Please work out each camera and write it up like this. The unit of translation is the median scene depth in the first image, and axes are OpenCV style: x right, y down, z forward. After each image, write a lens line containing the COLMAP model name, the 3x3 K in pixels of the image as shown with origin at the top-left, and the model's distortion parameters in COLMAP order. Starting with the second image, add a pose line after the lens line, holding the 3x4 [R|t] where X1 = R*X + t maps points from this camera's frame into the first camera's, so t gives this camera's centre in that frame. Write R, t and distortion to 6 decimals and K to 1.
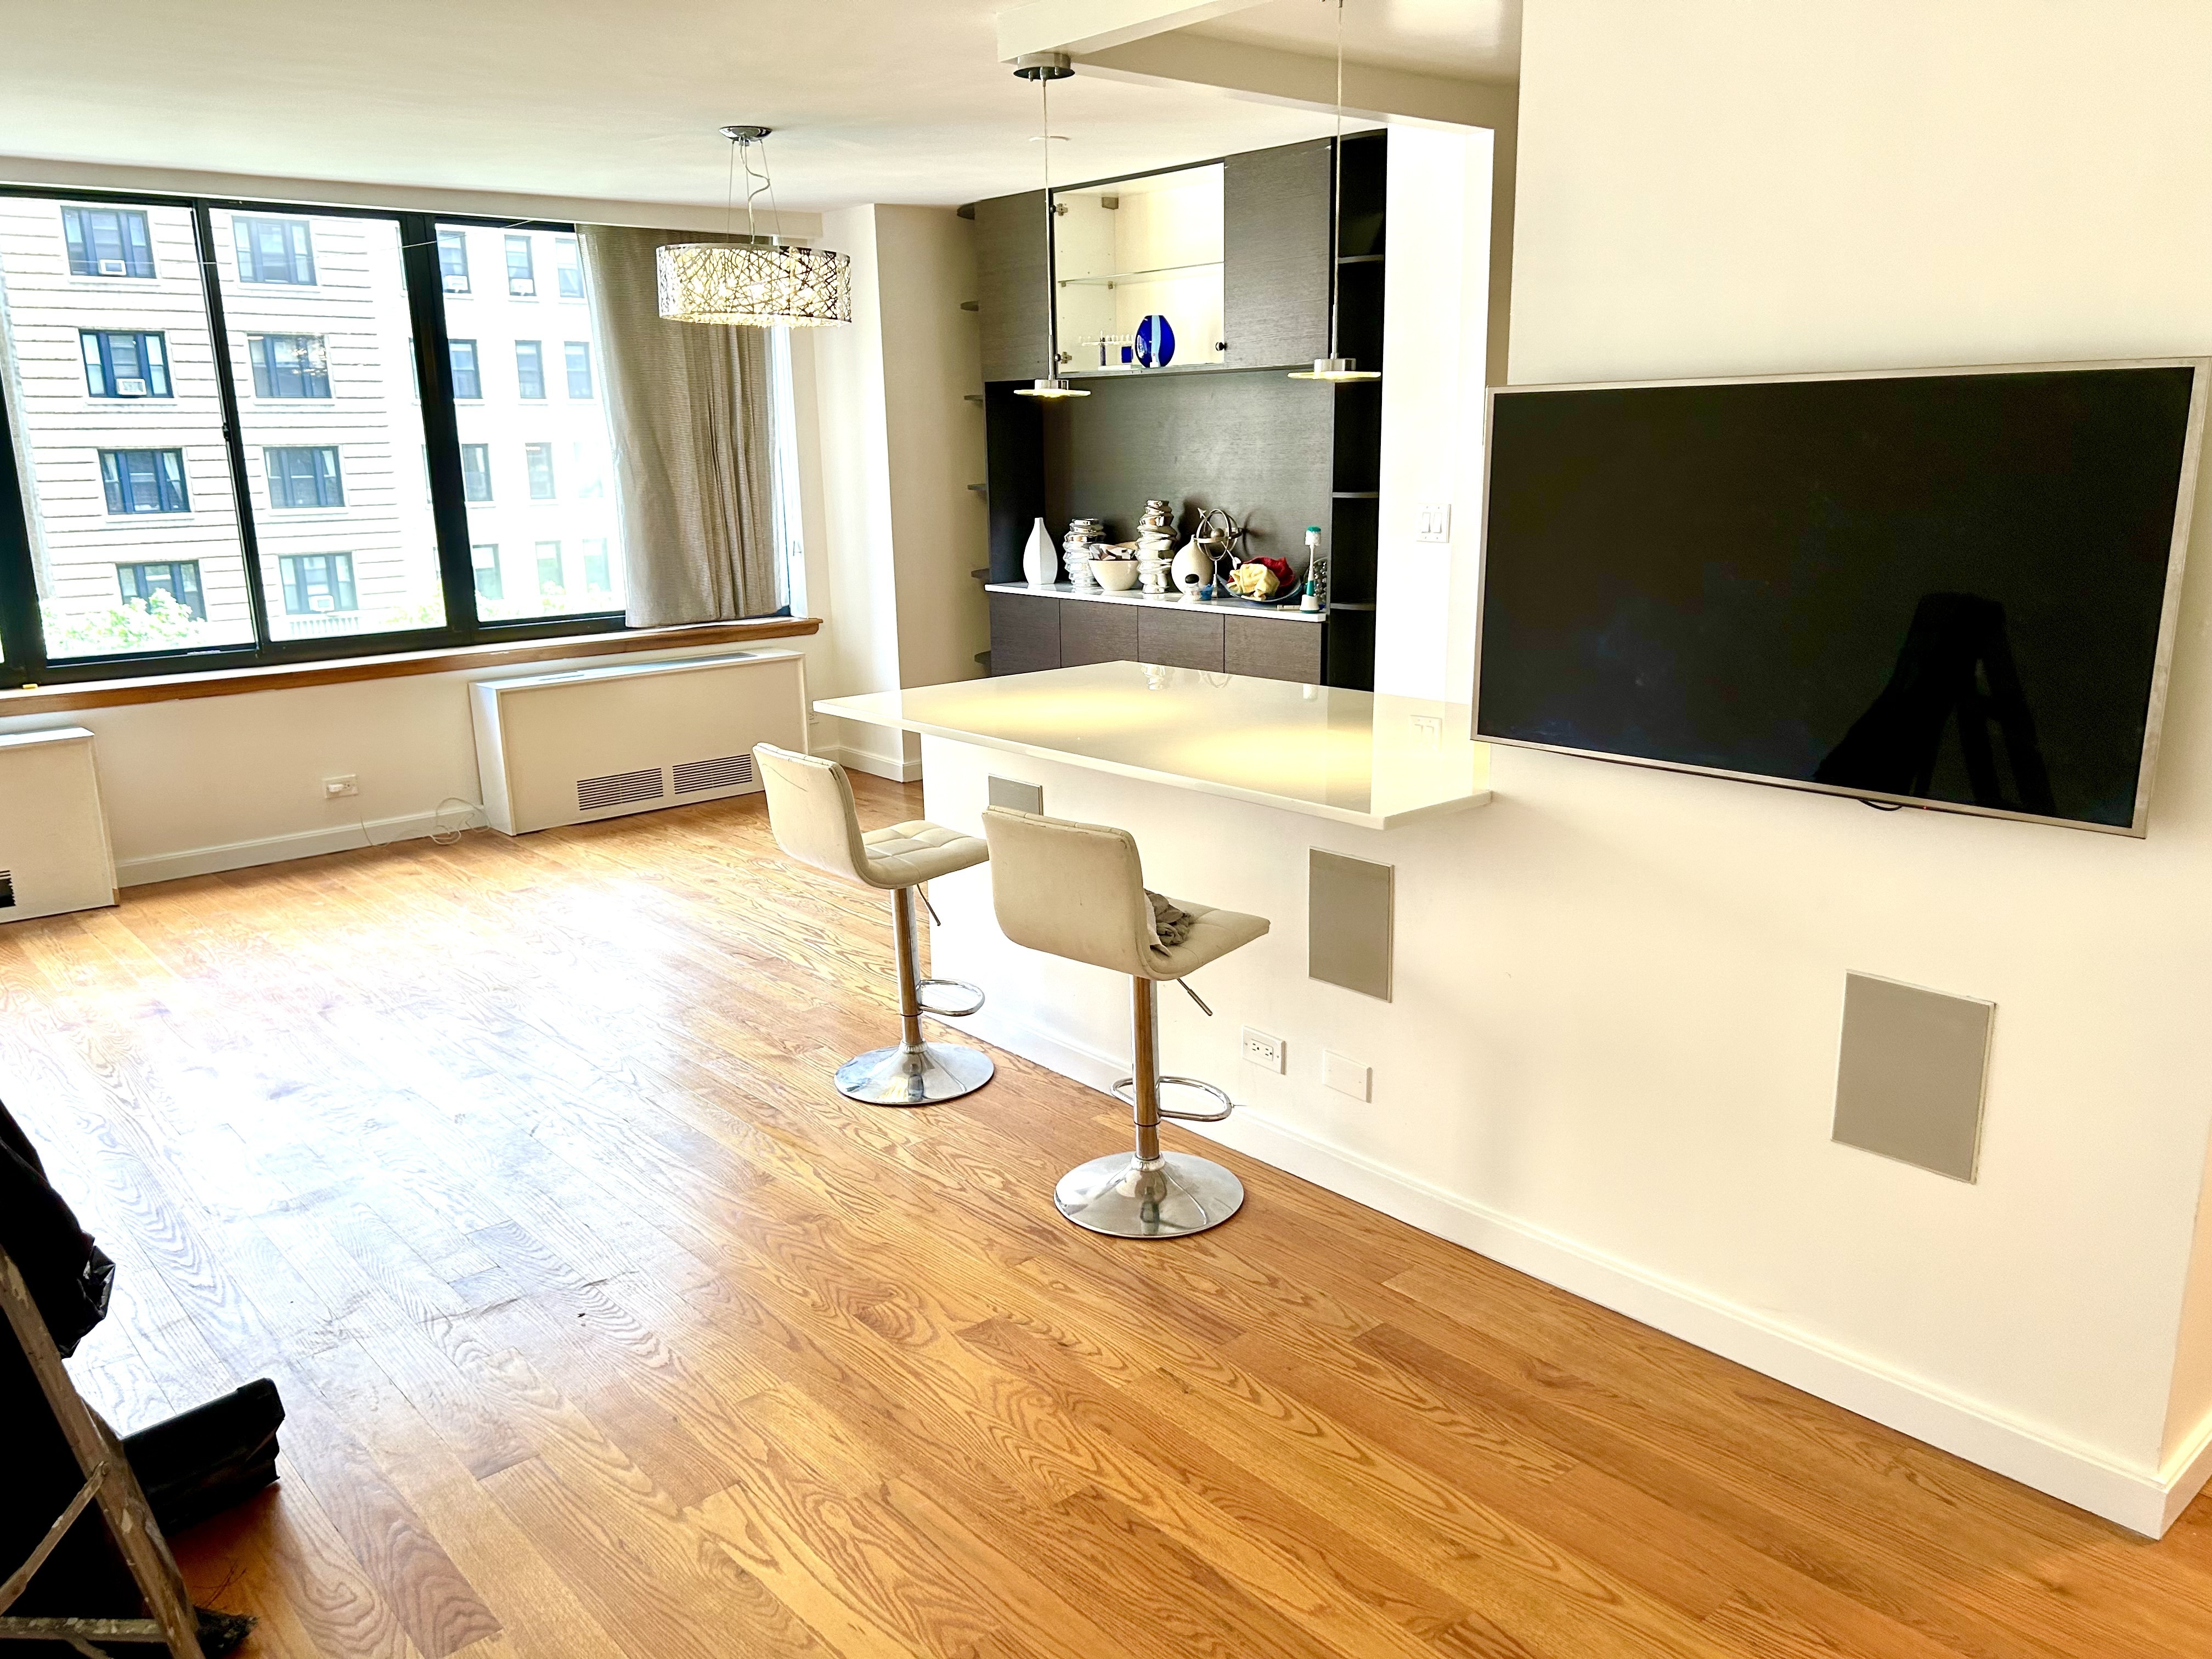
lens RADIAL K [[1645.7, 0, 1106.0], [0, 1645.7, 829.5], [0, 0, 1]] dist [0.050800, -0.061622]
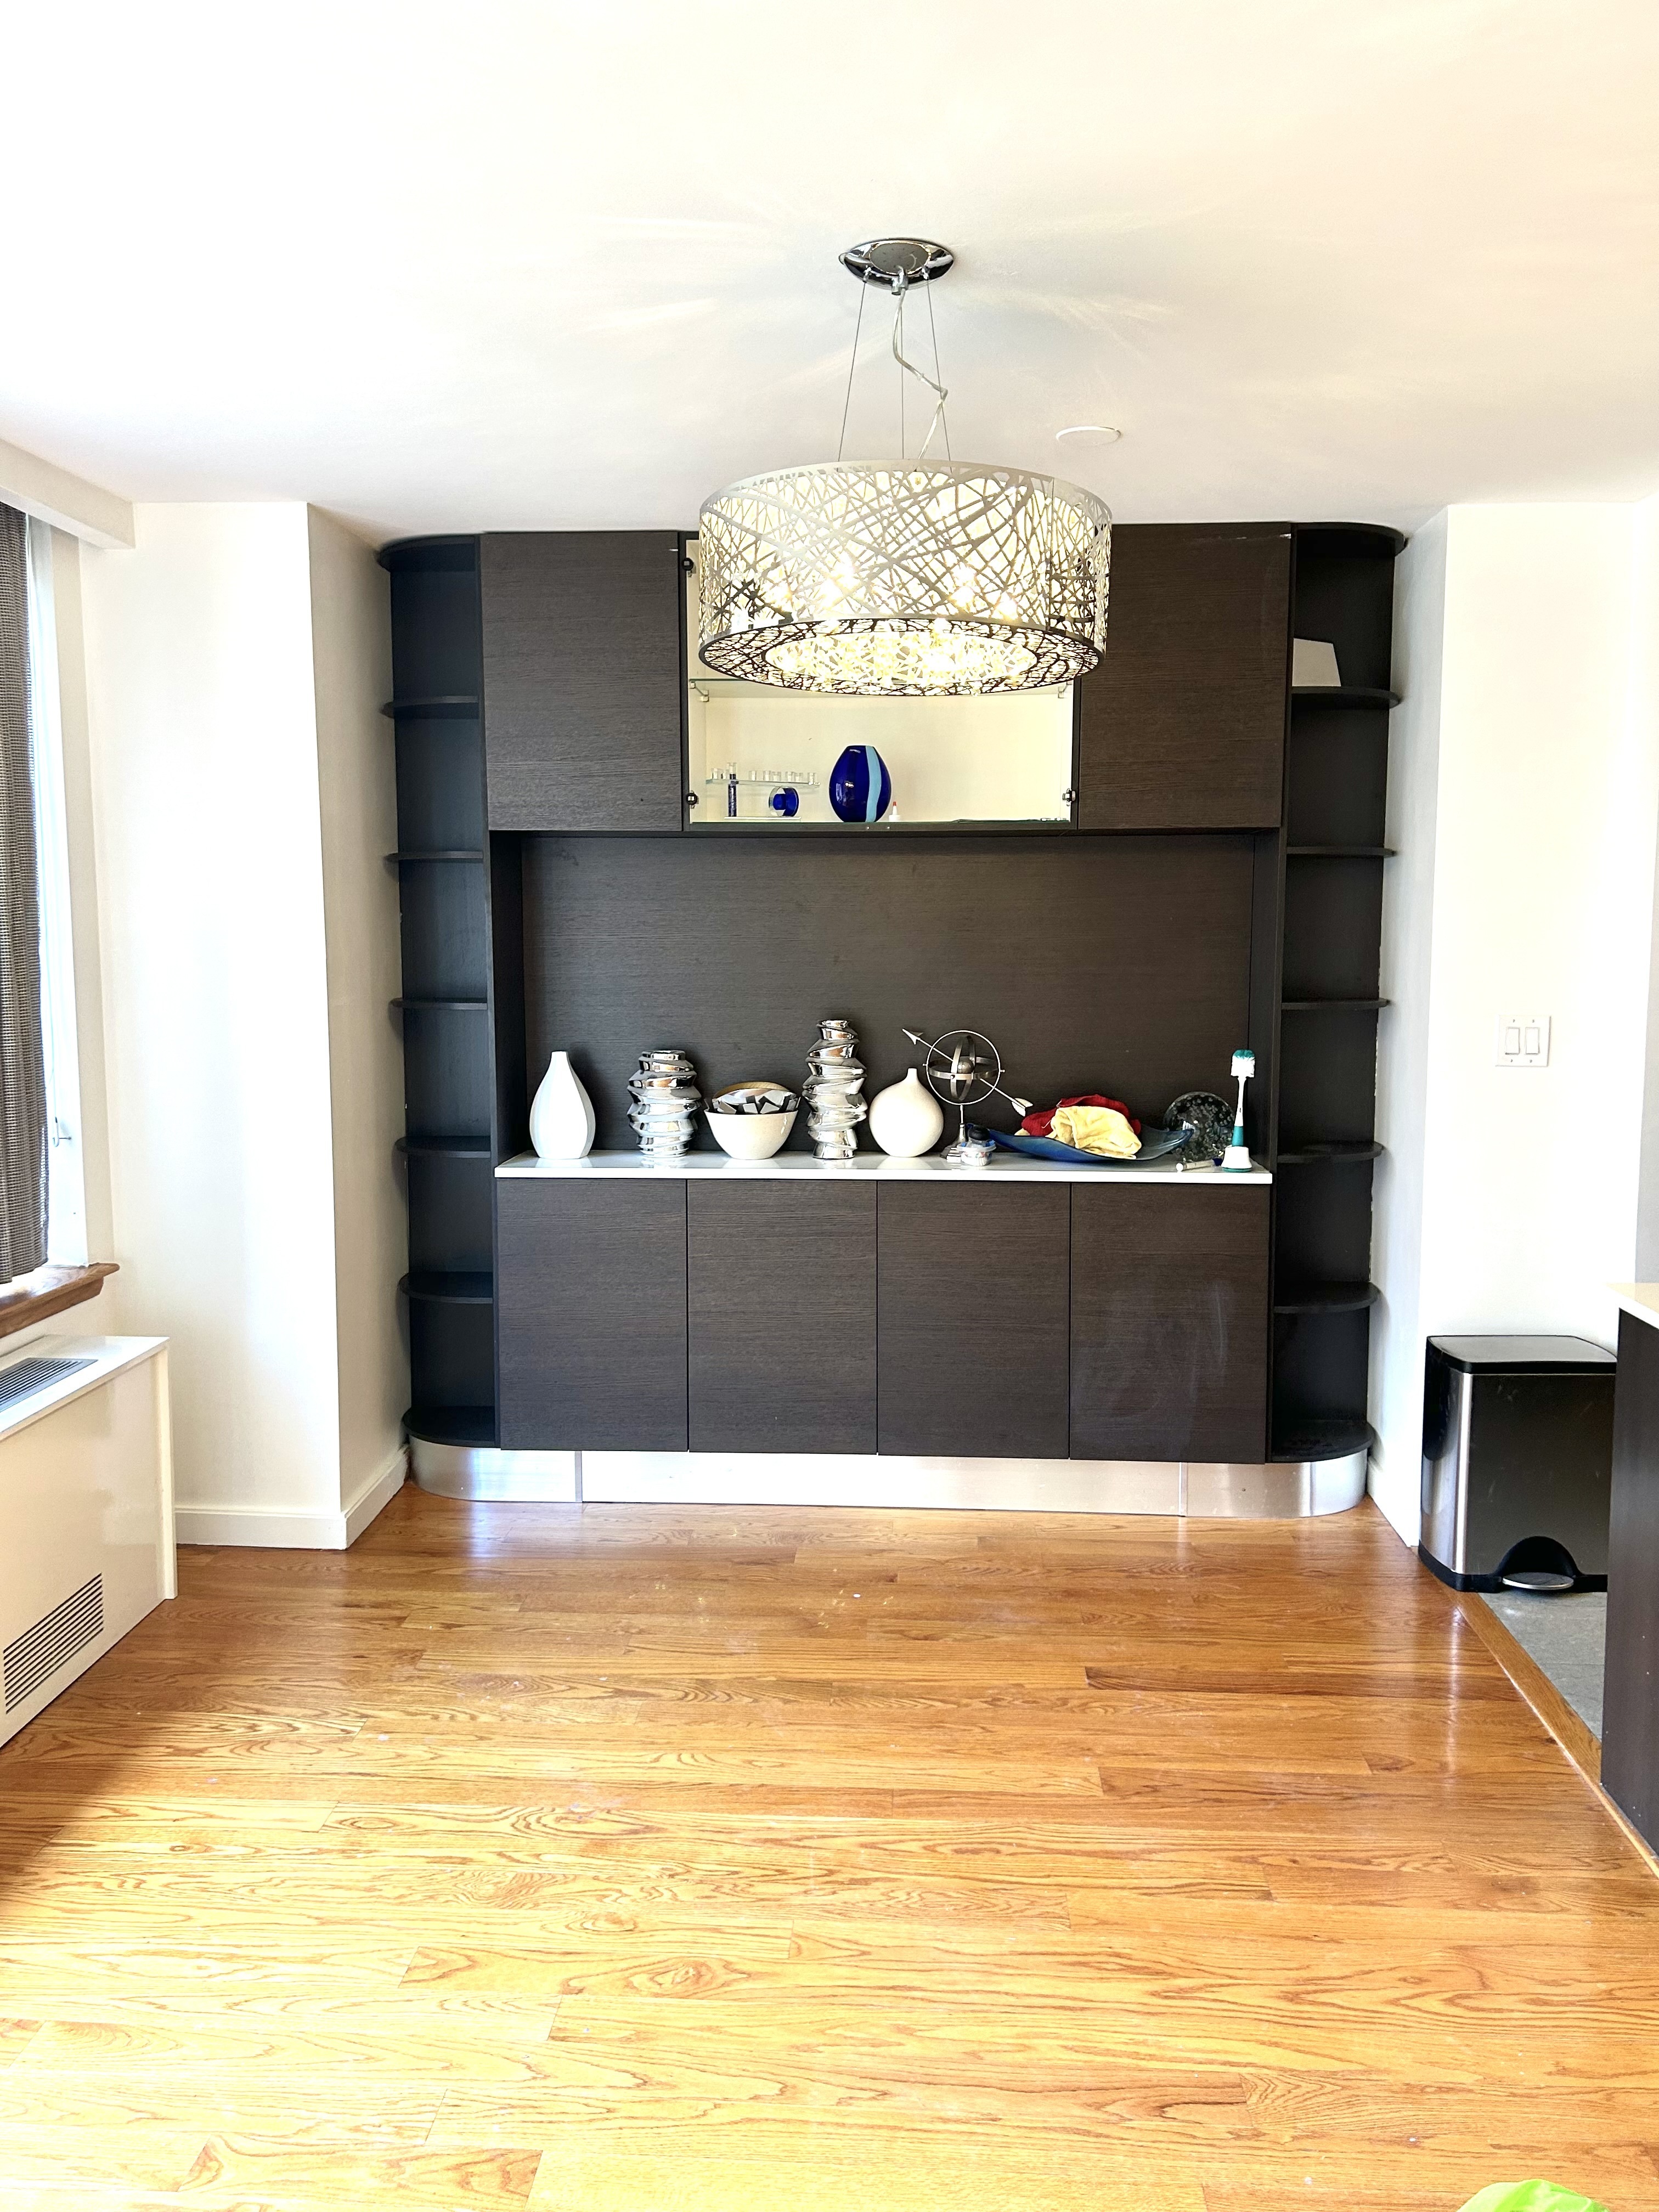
lens RADIAL K [[1645.7, 0, 820.3], [0, 1645.7, 1085.9], [0, 0, 1]] dist [0.050800, -0.061622]
pose [[0.715354, -0.051655, 0.696850, -0.430931], [0.152851, 0.984680, -0.083920, -0.120164], [-0.681839, 0.166547, 0.712290, 0.547235]]
